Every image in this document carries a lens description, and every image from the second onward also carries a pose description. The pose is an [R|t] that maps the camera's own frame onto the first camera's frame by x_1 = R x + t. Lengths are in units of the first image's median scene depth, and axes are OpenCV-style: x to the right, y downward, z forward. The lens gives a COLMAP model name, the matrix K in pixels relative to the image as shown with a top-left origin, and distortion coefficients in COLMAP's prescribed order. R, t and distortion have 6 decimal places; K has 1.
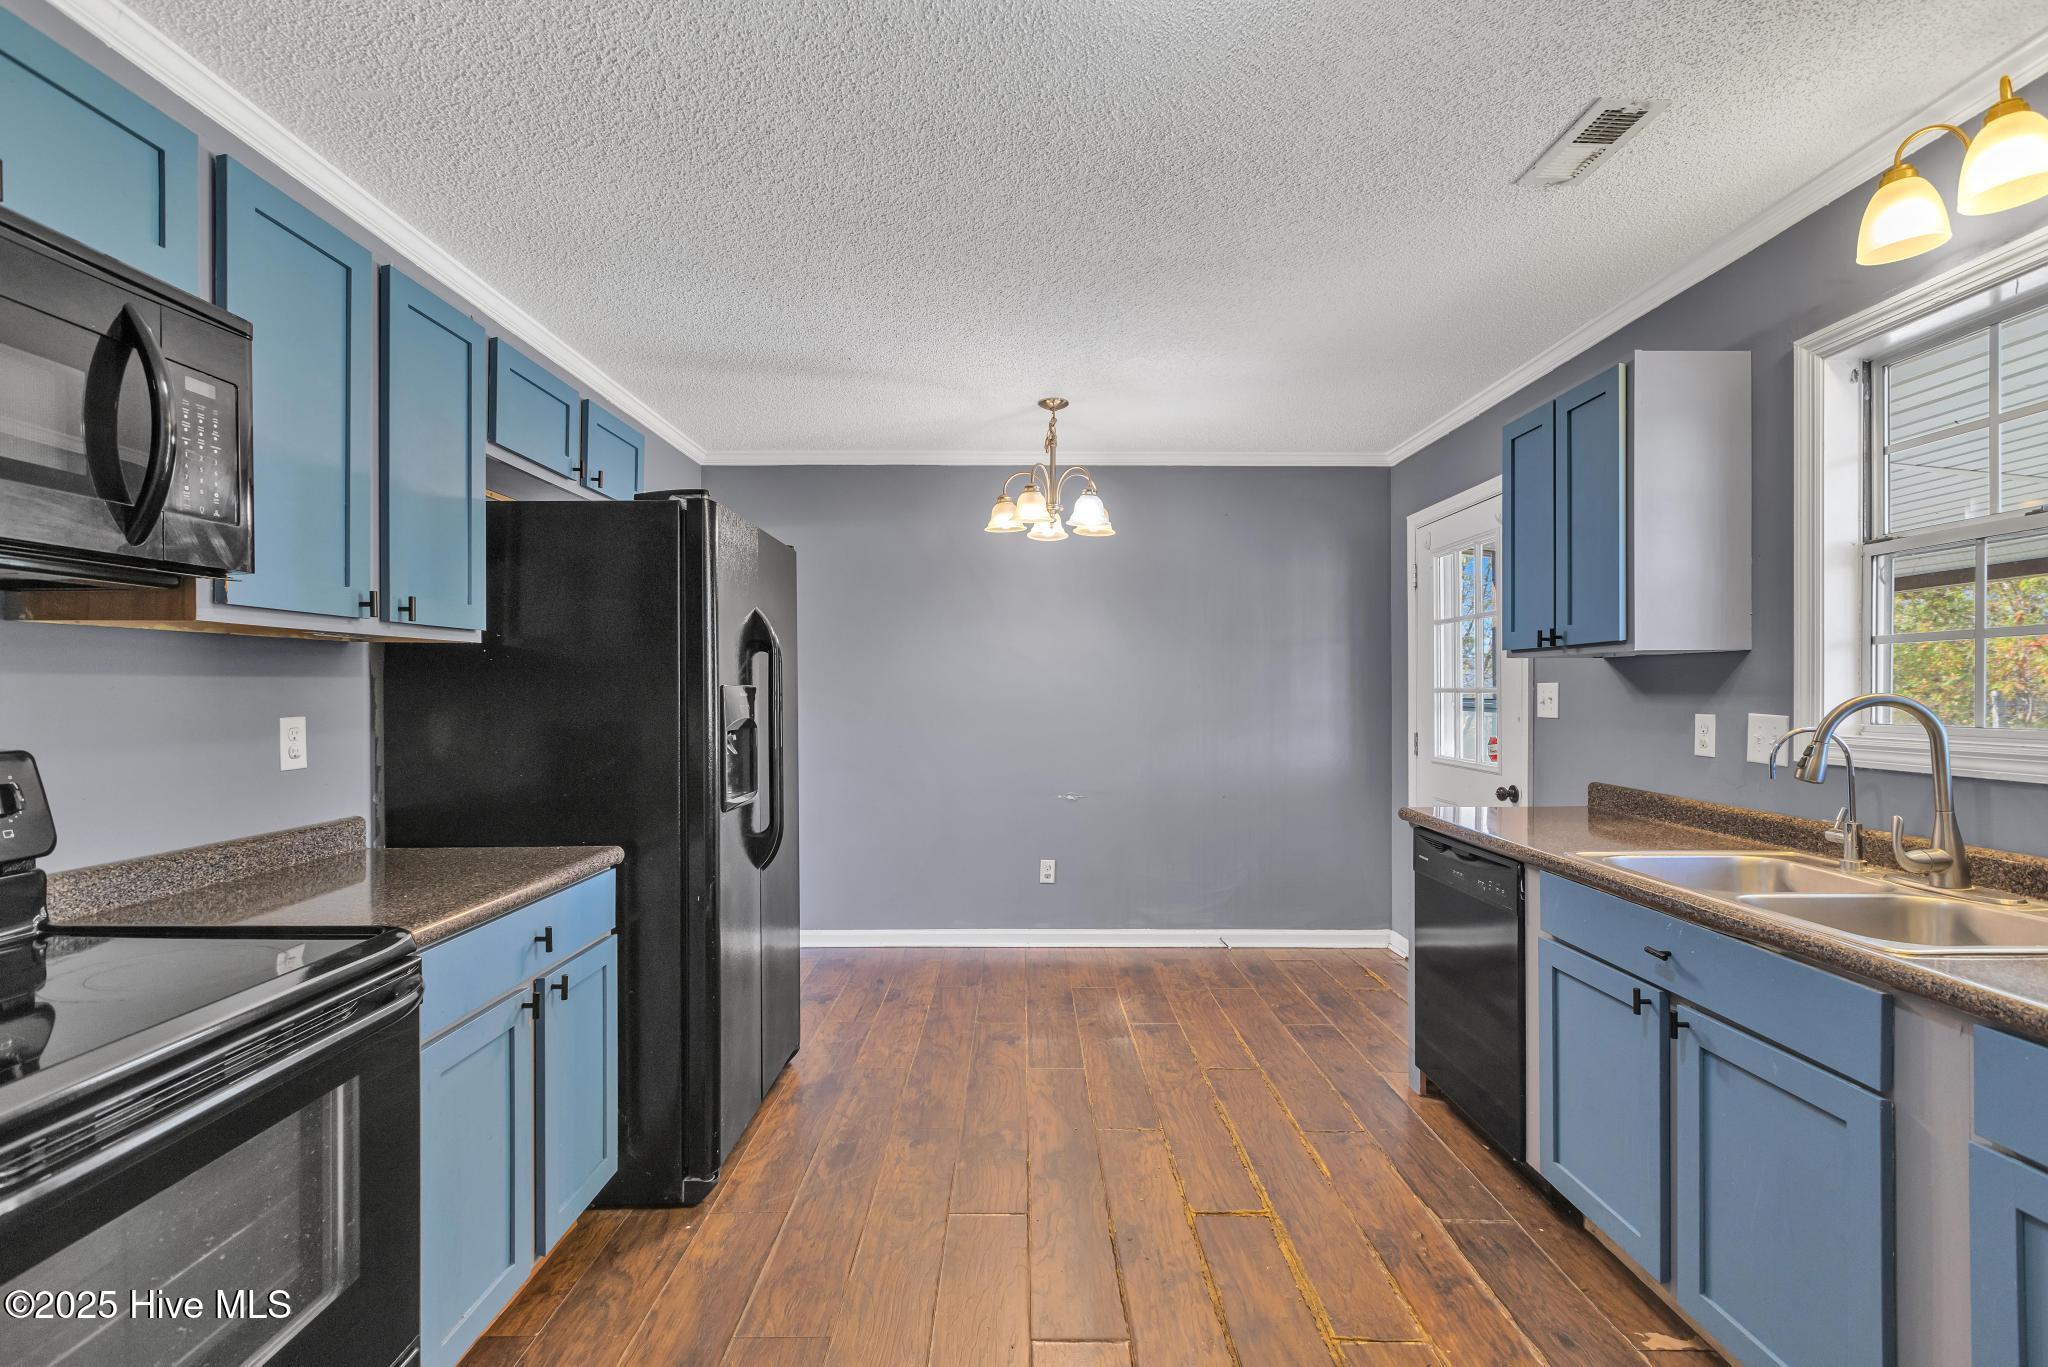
lens RADIAL K [[922.3, 0, 1039.3], [0, 922.3, 695.9], [0, 0, 1]] dist [0.001497, 0.000678]
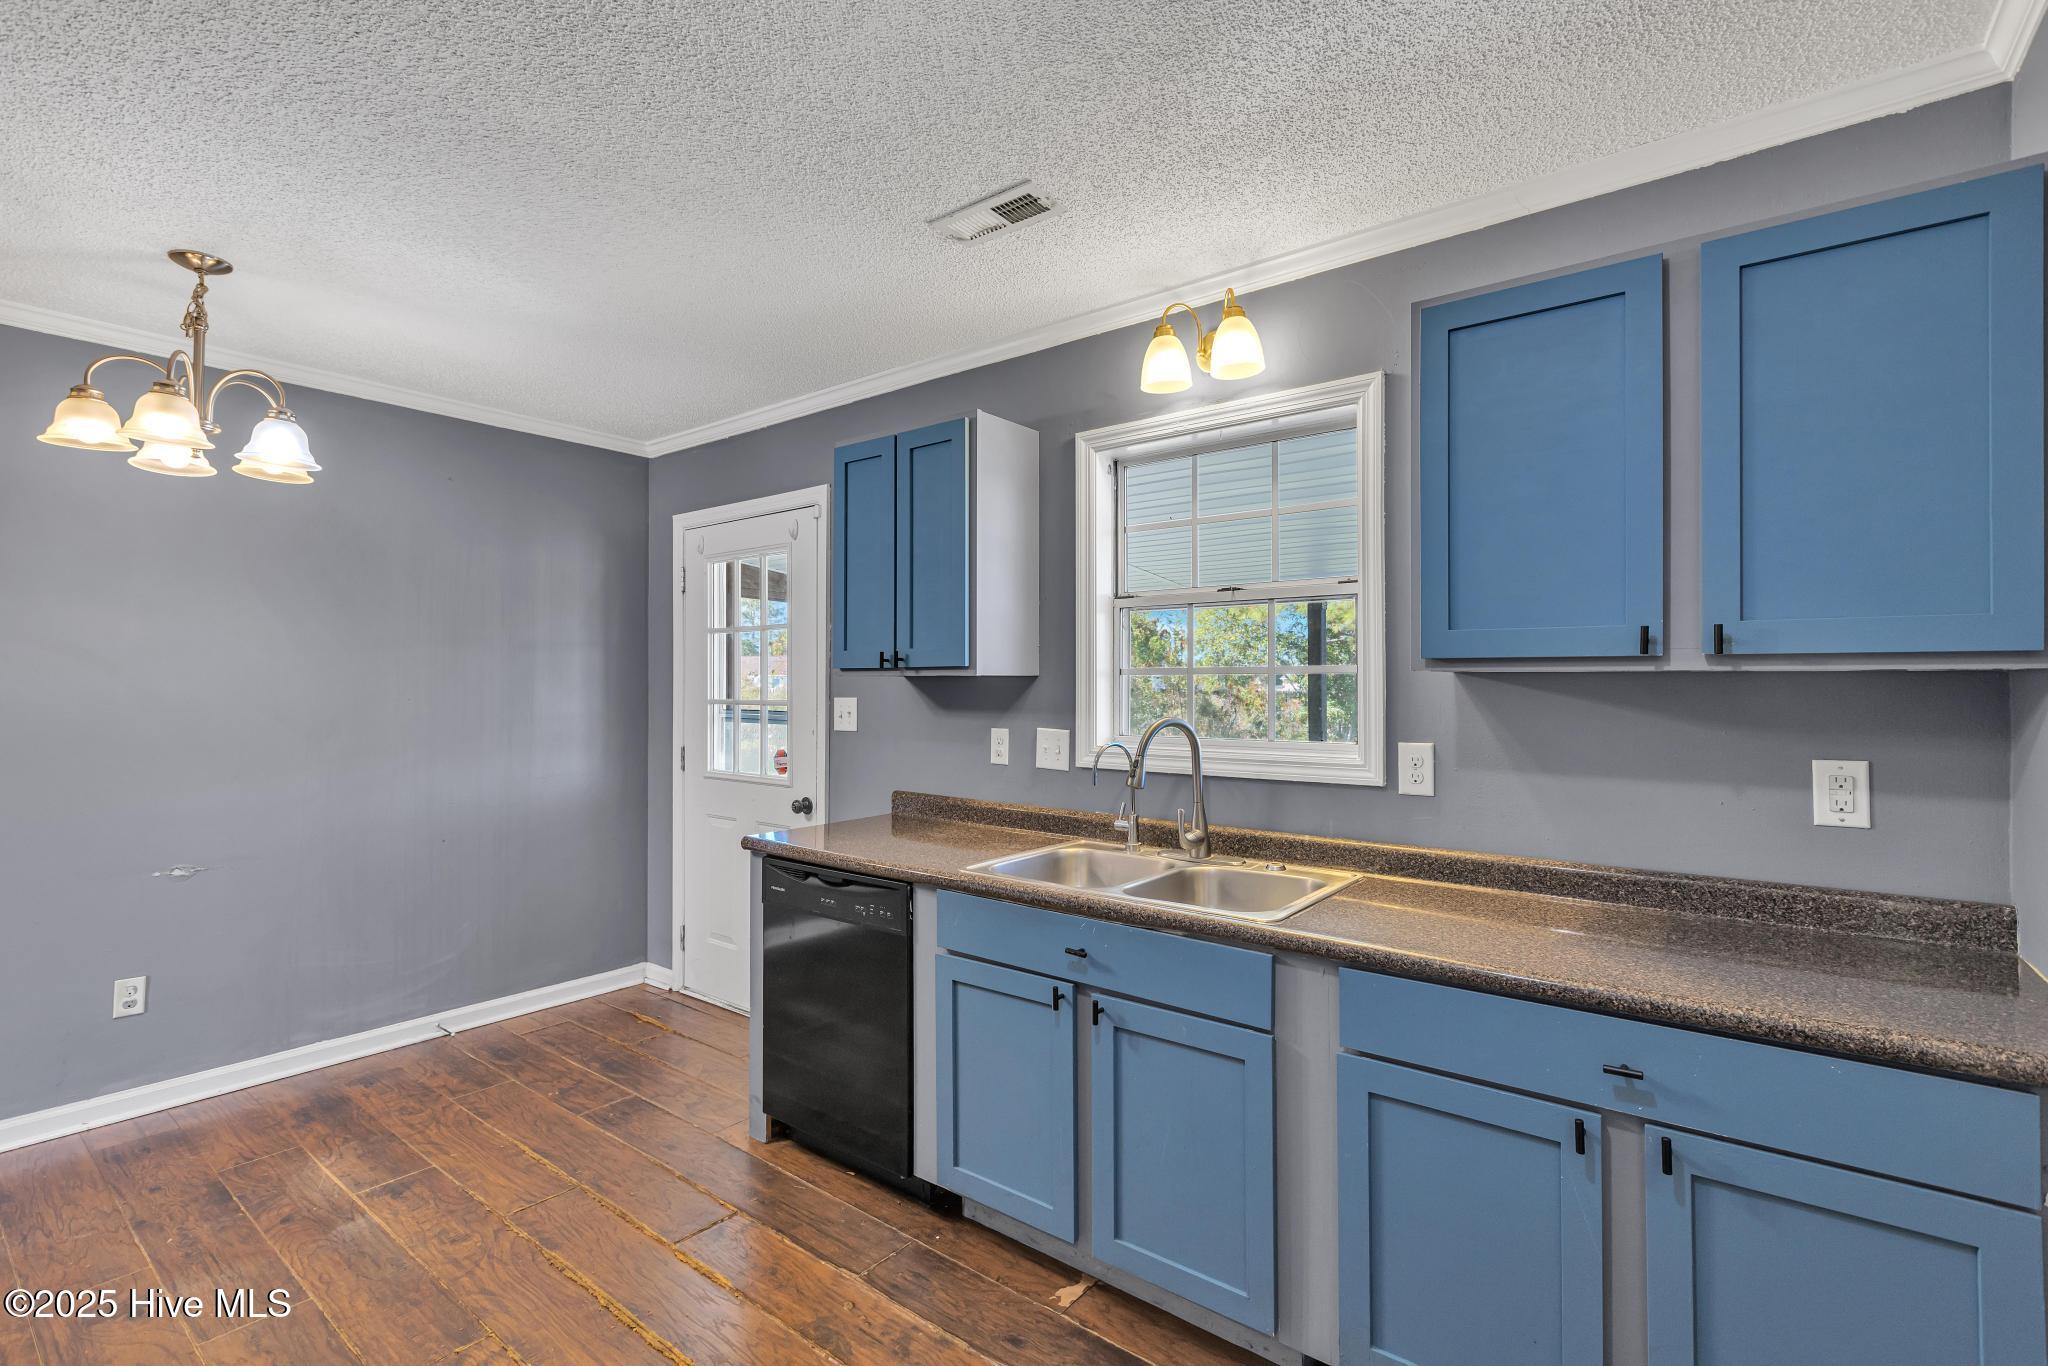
lens RADIAL K [[922.3, 0, 1028.1], [0, 922.3, 675.7], [0, 0, 1]] dist [0.001497, 0.000678]
pose [[0.628132, 0.008496, 0.778060, -0.185618], [0.002721, 0.999910, -0.013115, -0.033828], [-0.778102, 0.010354, 0.628053, 0.244305]]
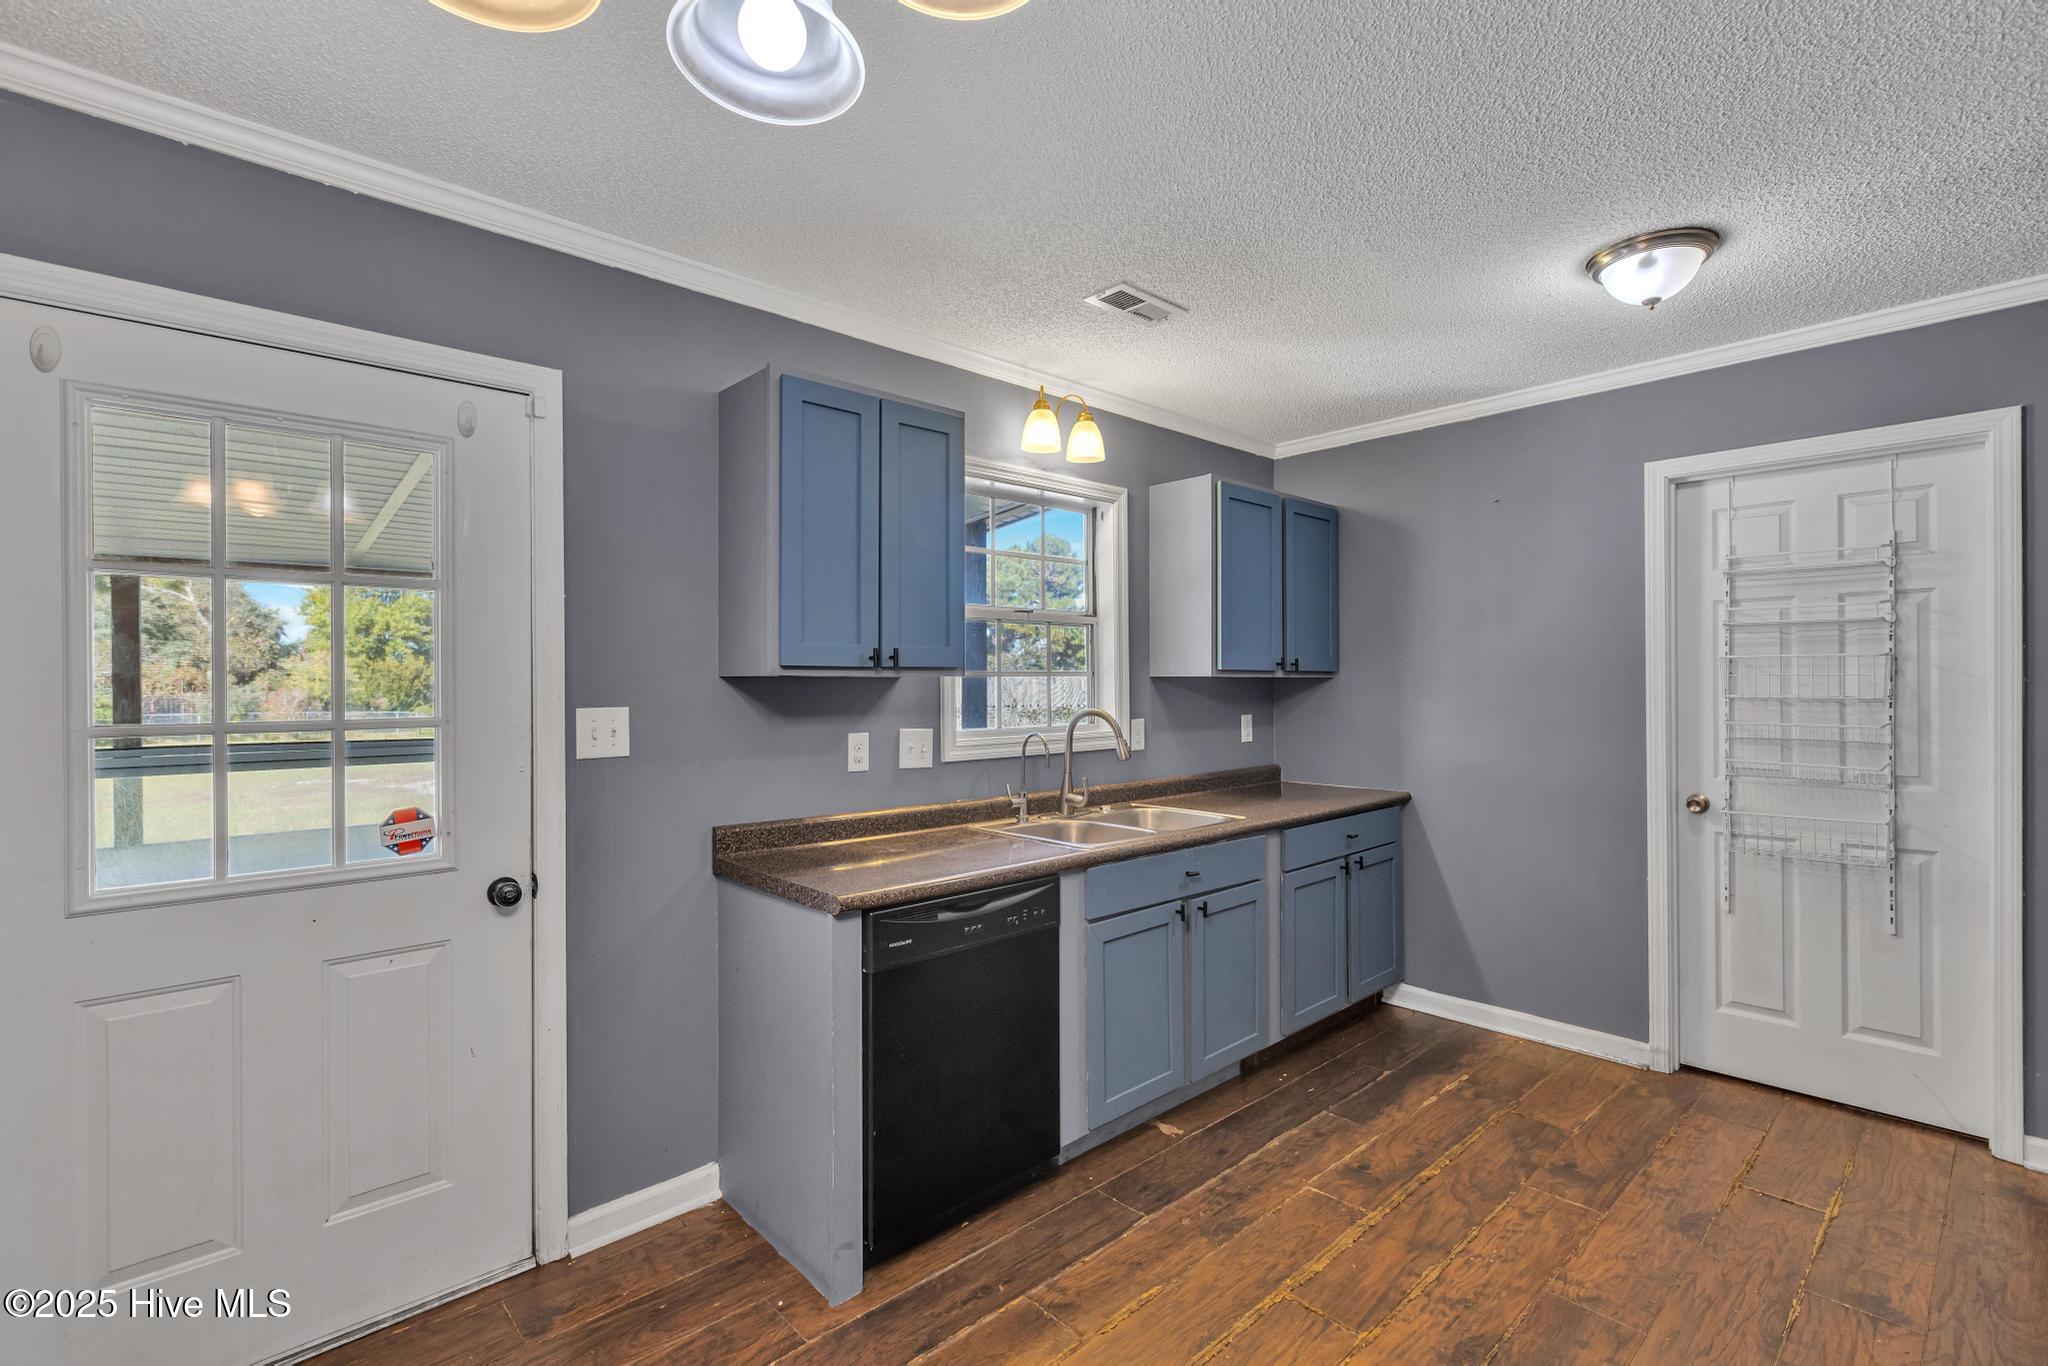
lens RADIAL K [[922.3, 0, 1027.0], [0, 922.3, 684.4], [0, 0, 1]] dist [0.001497, 0.000678]
pose [[-0.662900, 0.004978, 0.748692, -0.250522], [0.010640, 0.999940, 0.002772, -0.041456], [-0.748633, 0.009804, -0.662912, 1.674076]]
